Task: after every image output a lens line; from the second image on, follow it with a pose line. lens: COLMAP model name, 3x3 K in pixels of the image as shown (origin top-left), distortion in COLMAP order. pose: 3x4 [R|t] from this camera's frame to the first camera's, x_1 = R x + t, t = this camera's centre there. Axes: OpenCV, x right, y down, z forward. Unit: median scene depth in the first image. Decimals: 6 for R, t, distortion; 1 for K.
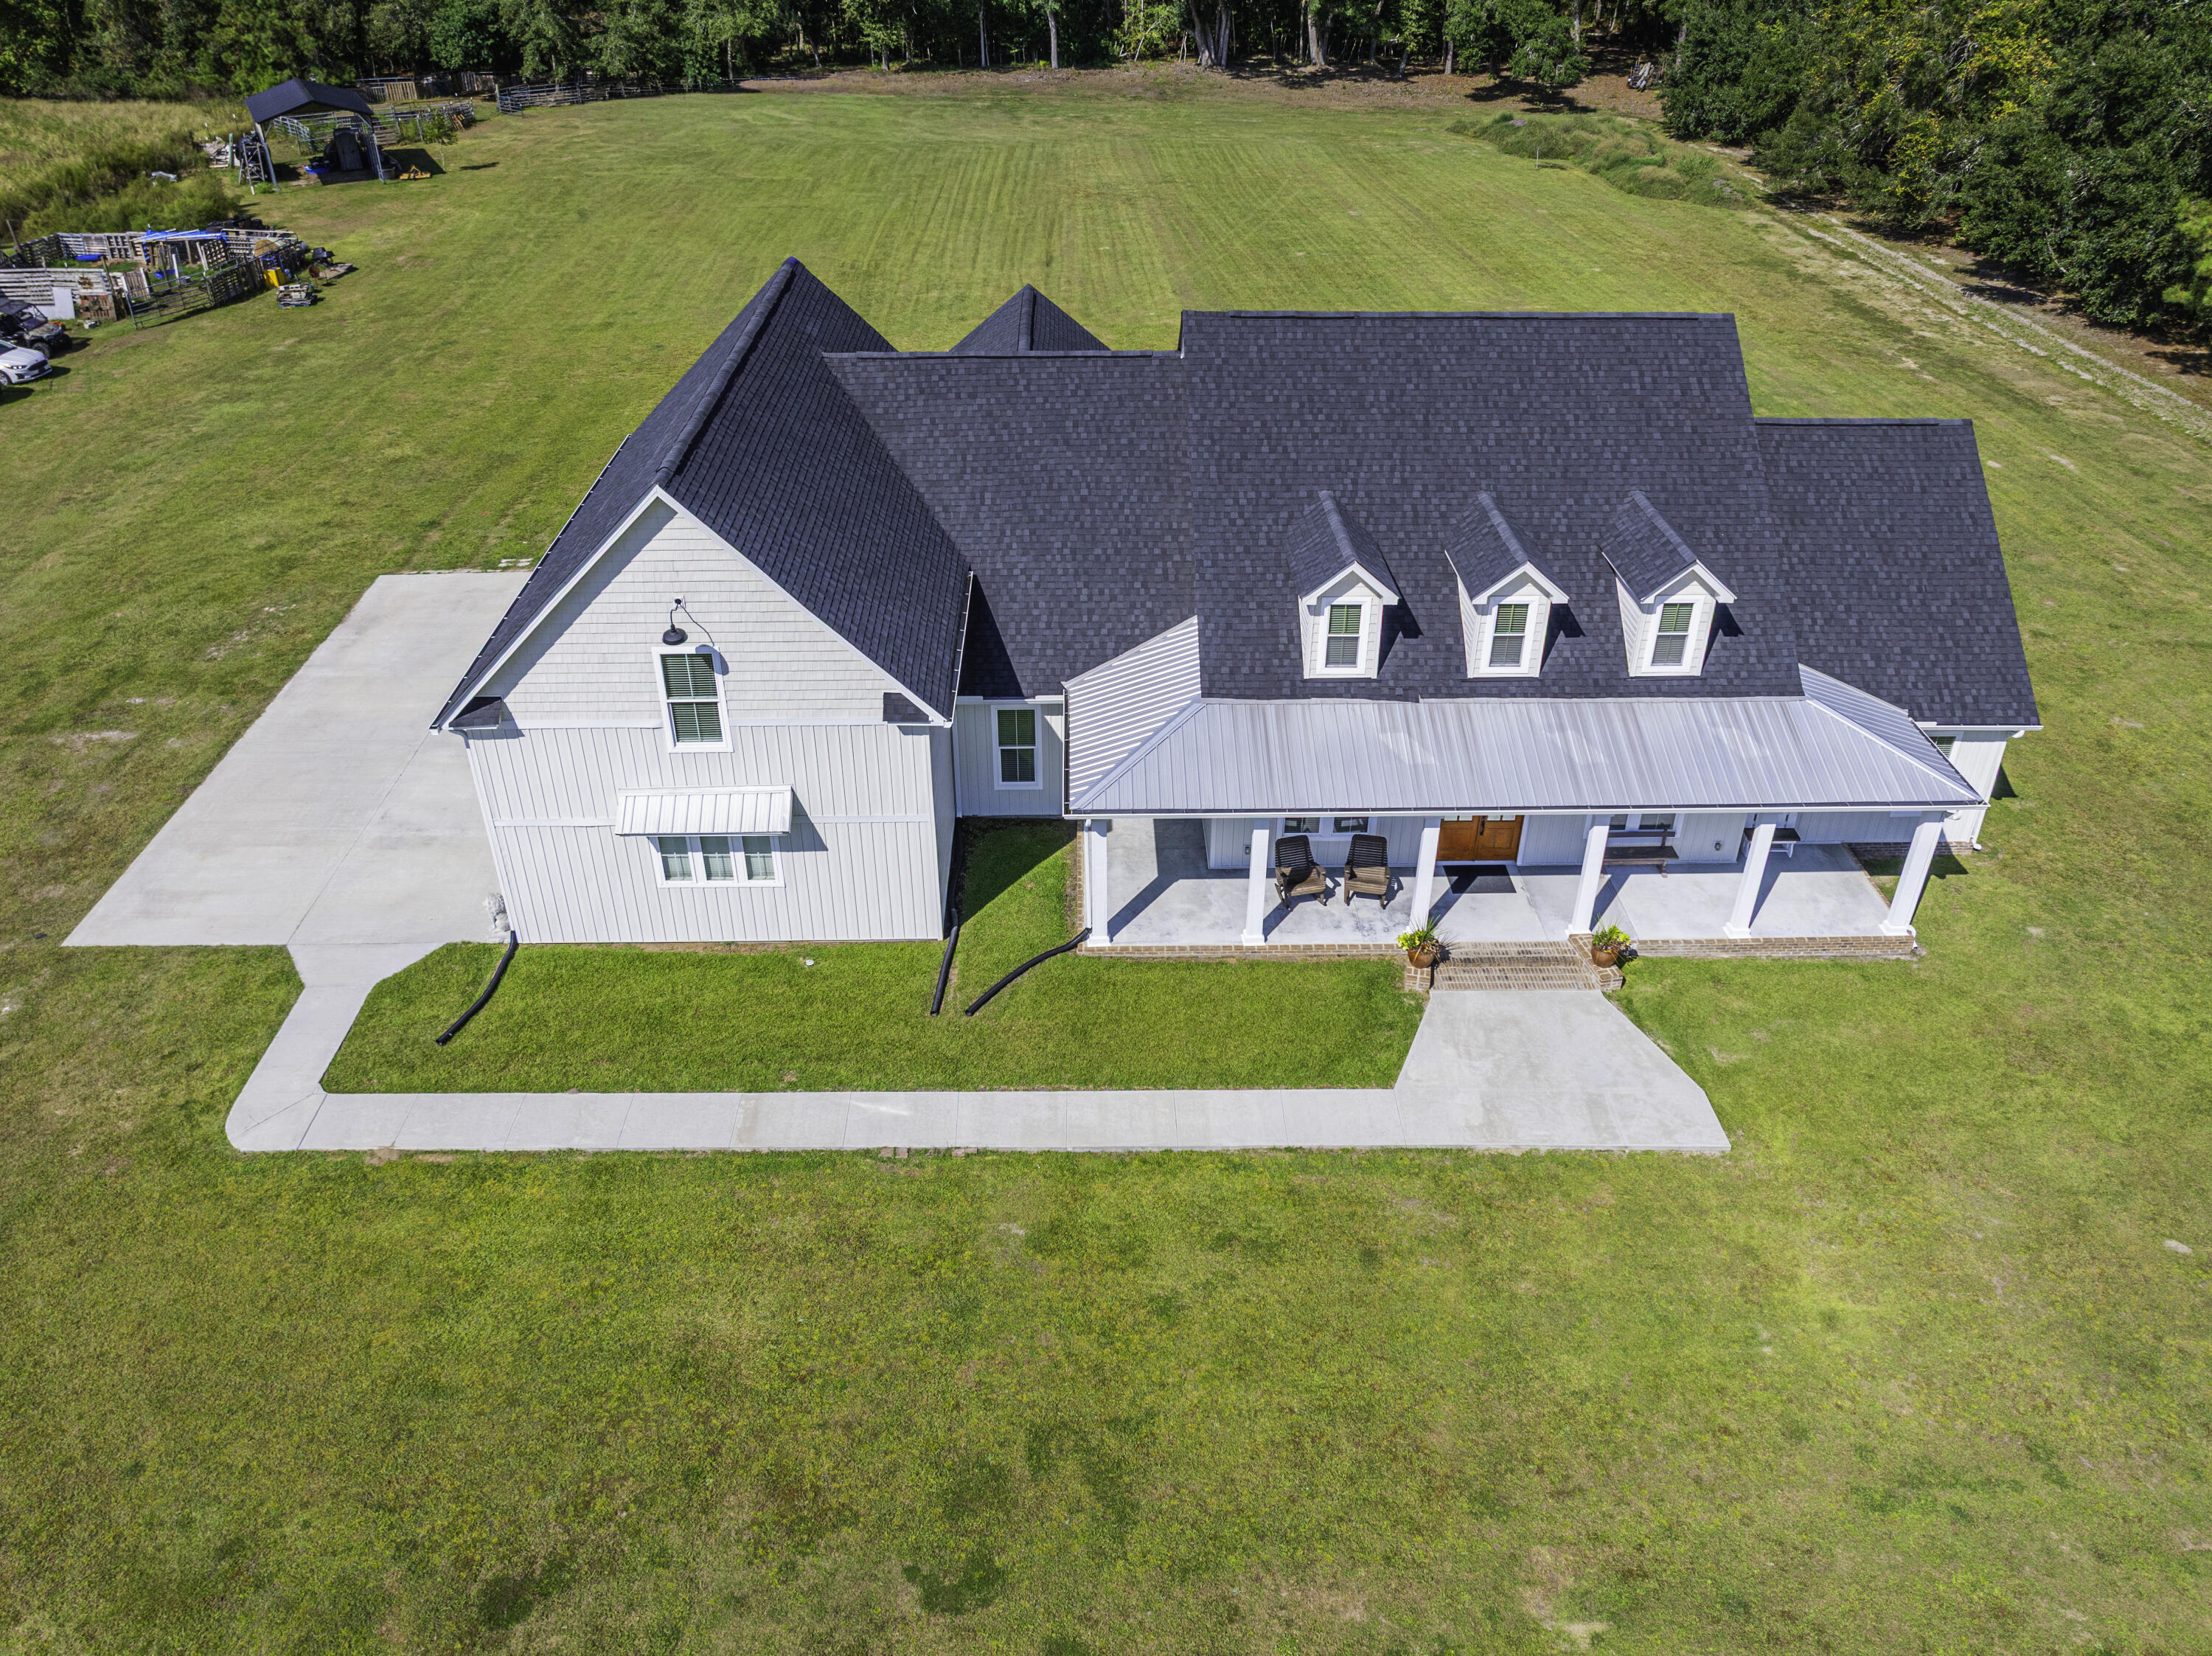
lens RADIAL K [[1561.7, 0, 1103.3], [0, 1561.7, 784.0], [0, 0, 1]] dist [-0.033647, 0.009976]
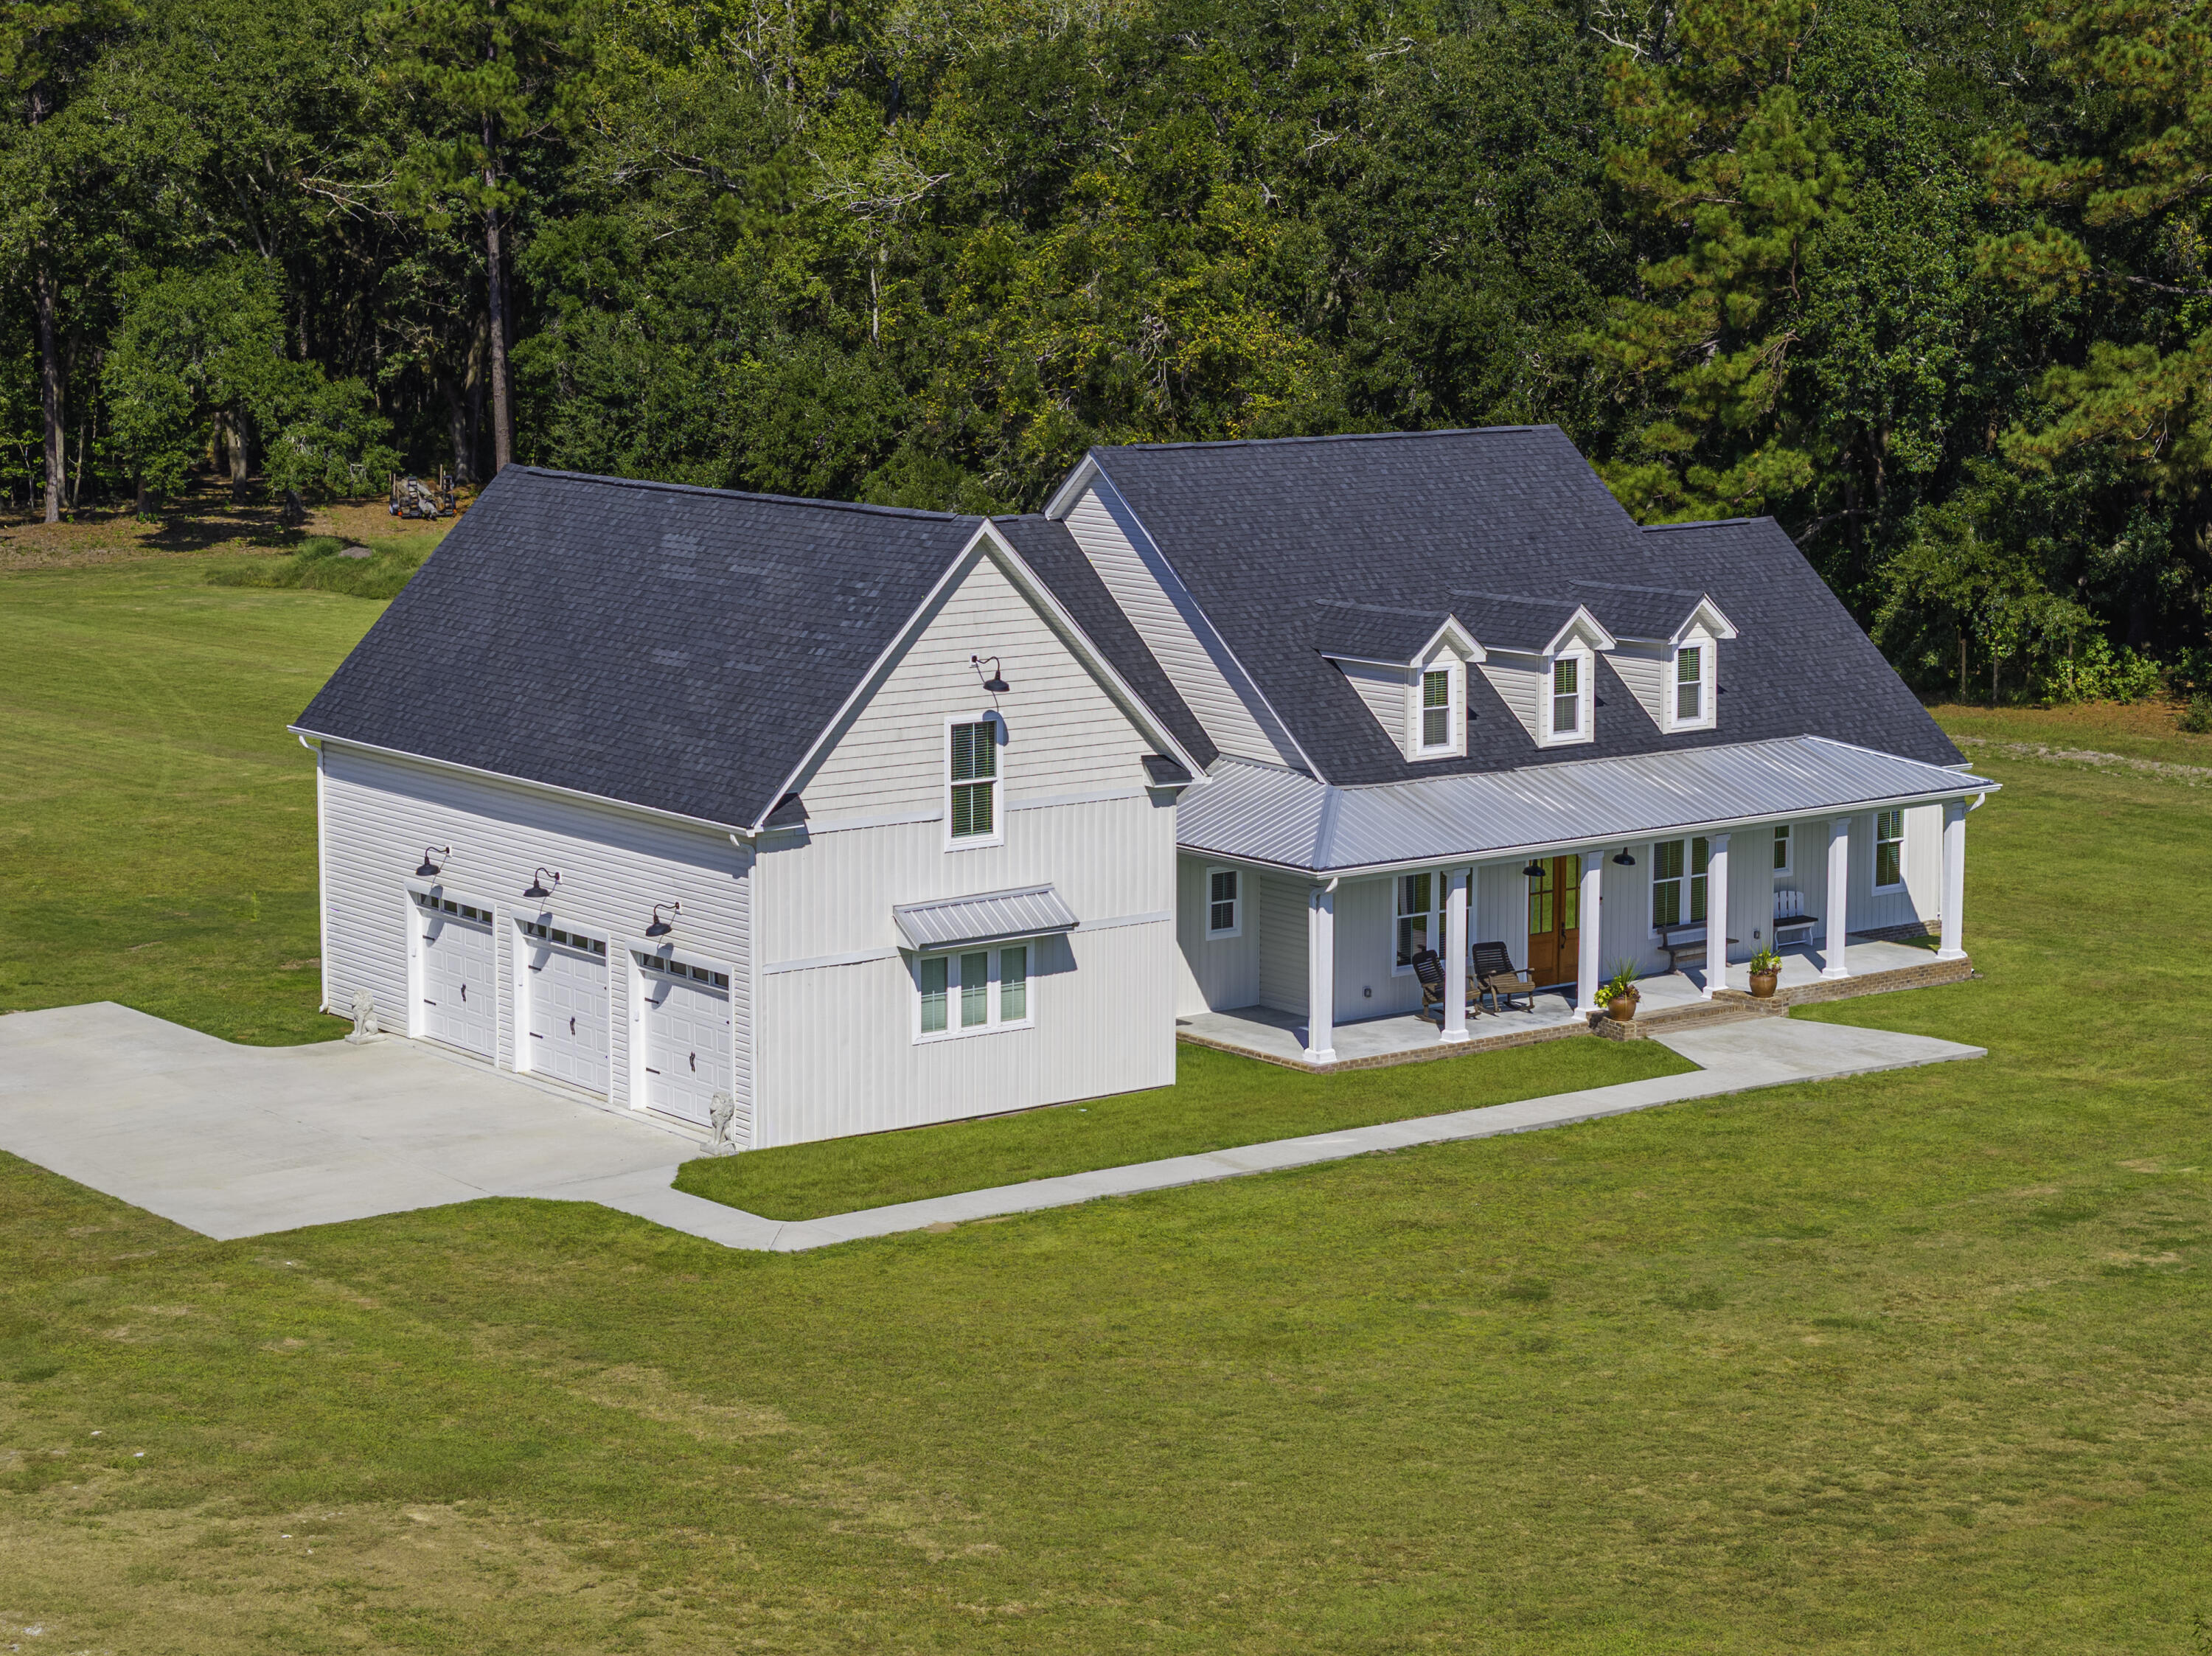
lens RADIAL K [[4548.9, 0, 1103.7], [0, 4548.9, 827.4], [0, 0, 1]] dist [-0.135664, 0.000000]
pose [[0.803273, -0.095517, 0.587902, -1.567434], [0.322324, 0.899745, -0.294221, 0.685417], [-0.500859, 0.425835, 0.753529, -0.890053]]
